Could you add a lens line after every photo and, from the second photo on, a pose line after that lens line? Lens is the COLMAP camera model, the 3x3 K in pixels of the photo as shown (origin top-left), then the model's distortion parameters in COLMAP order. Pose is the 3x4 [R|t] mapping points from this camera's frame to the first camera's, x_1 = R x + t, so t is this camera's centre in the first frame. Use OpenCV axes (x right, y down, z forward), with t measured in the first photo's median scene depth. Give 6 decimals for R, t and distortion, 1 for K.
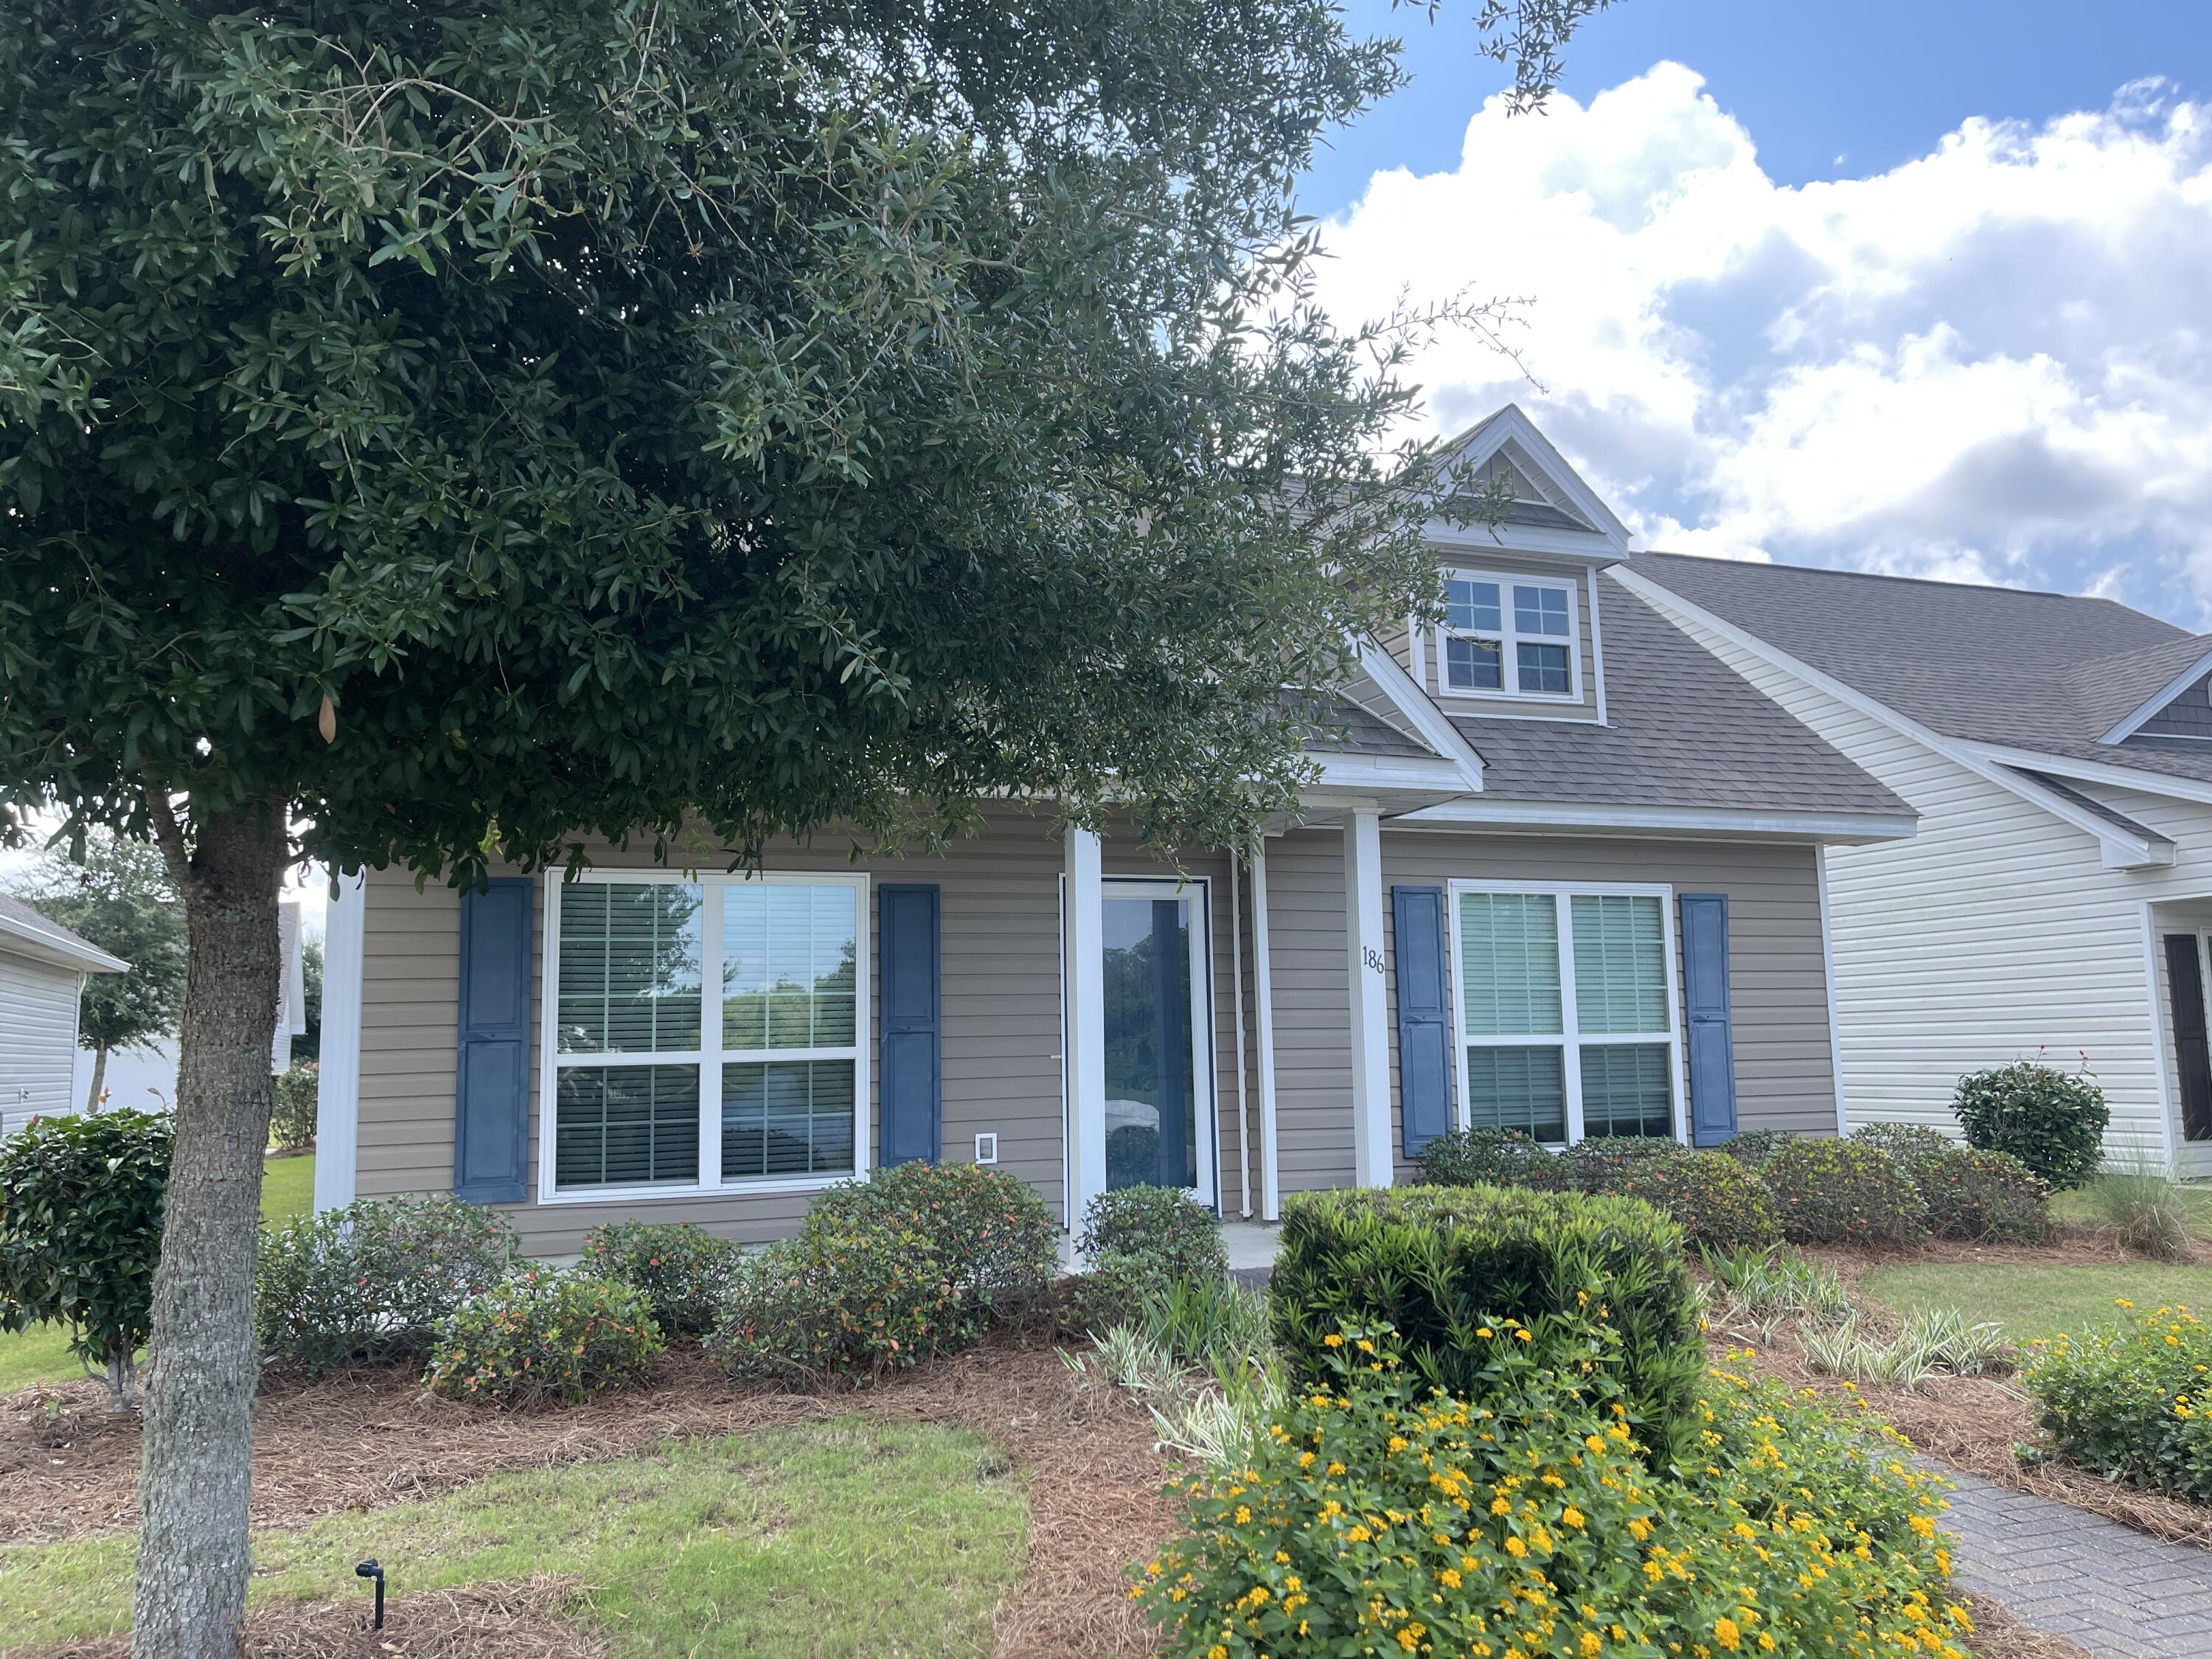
lens RADIAL K [[1668.8, 0, 1107.1], [0, 1668.8, 829.5], [0, 0, 1]] dist [0.007445, -0.002042]
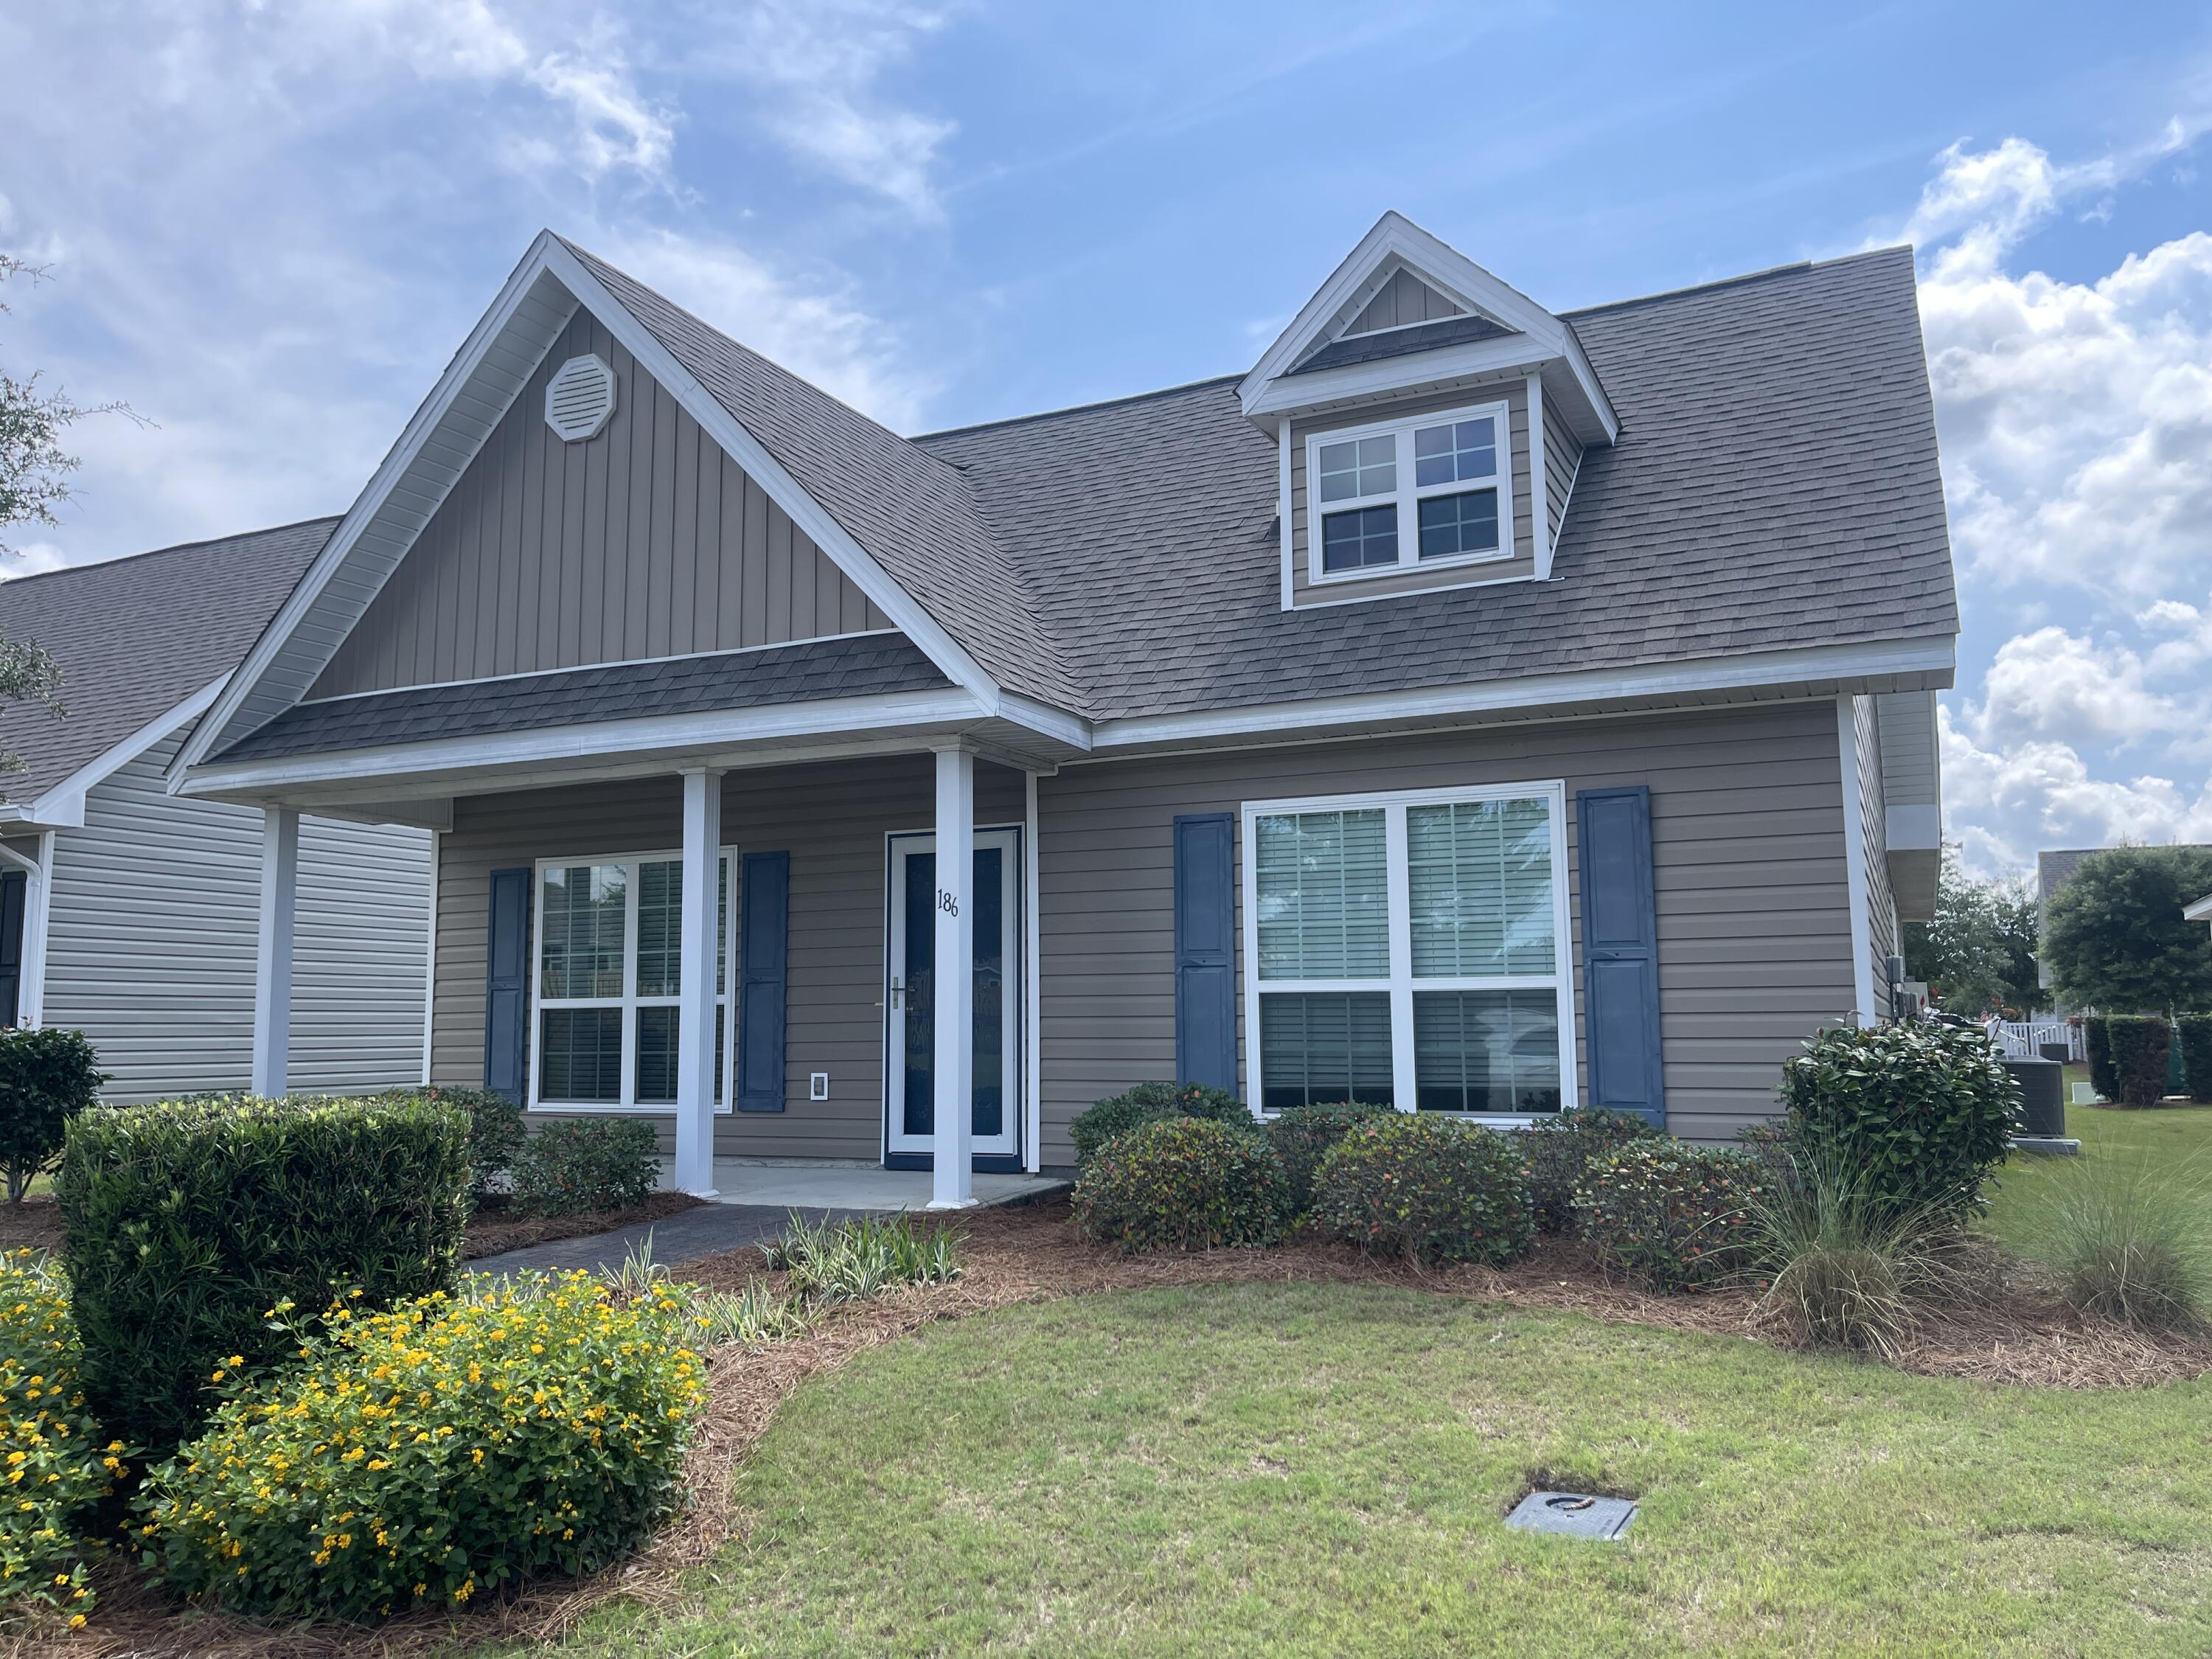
lens RADIAL K [[1668.8, 0, 1109.6], [0, 1668.8, 828.0], [0, 0, 1]] dist [0.007445, -0.002042]
pose [[0.686879, -0.072659, -0.723131, 0.777714], [0.093241, 0.995578, -0.011468, 0.046126], [0.720766, -0.059548, 0.690616, 0.345457]]
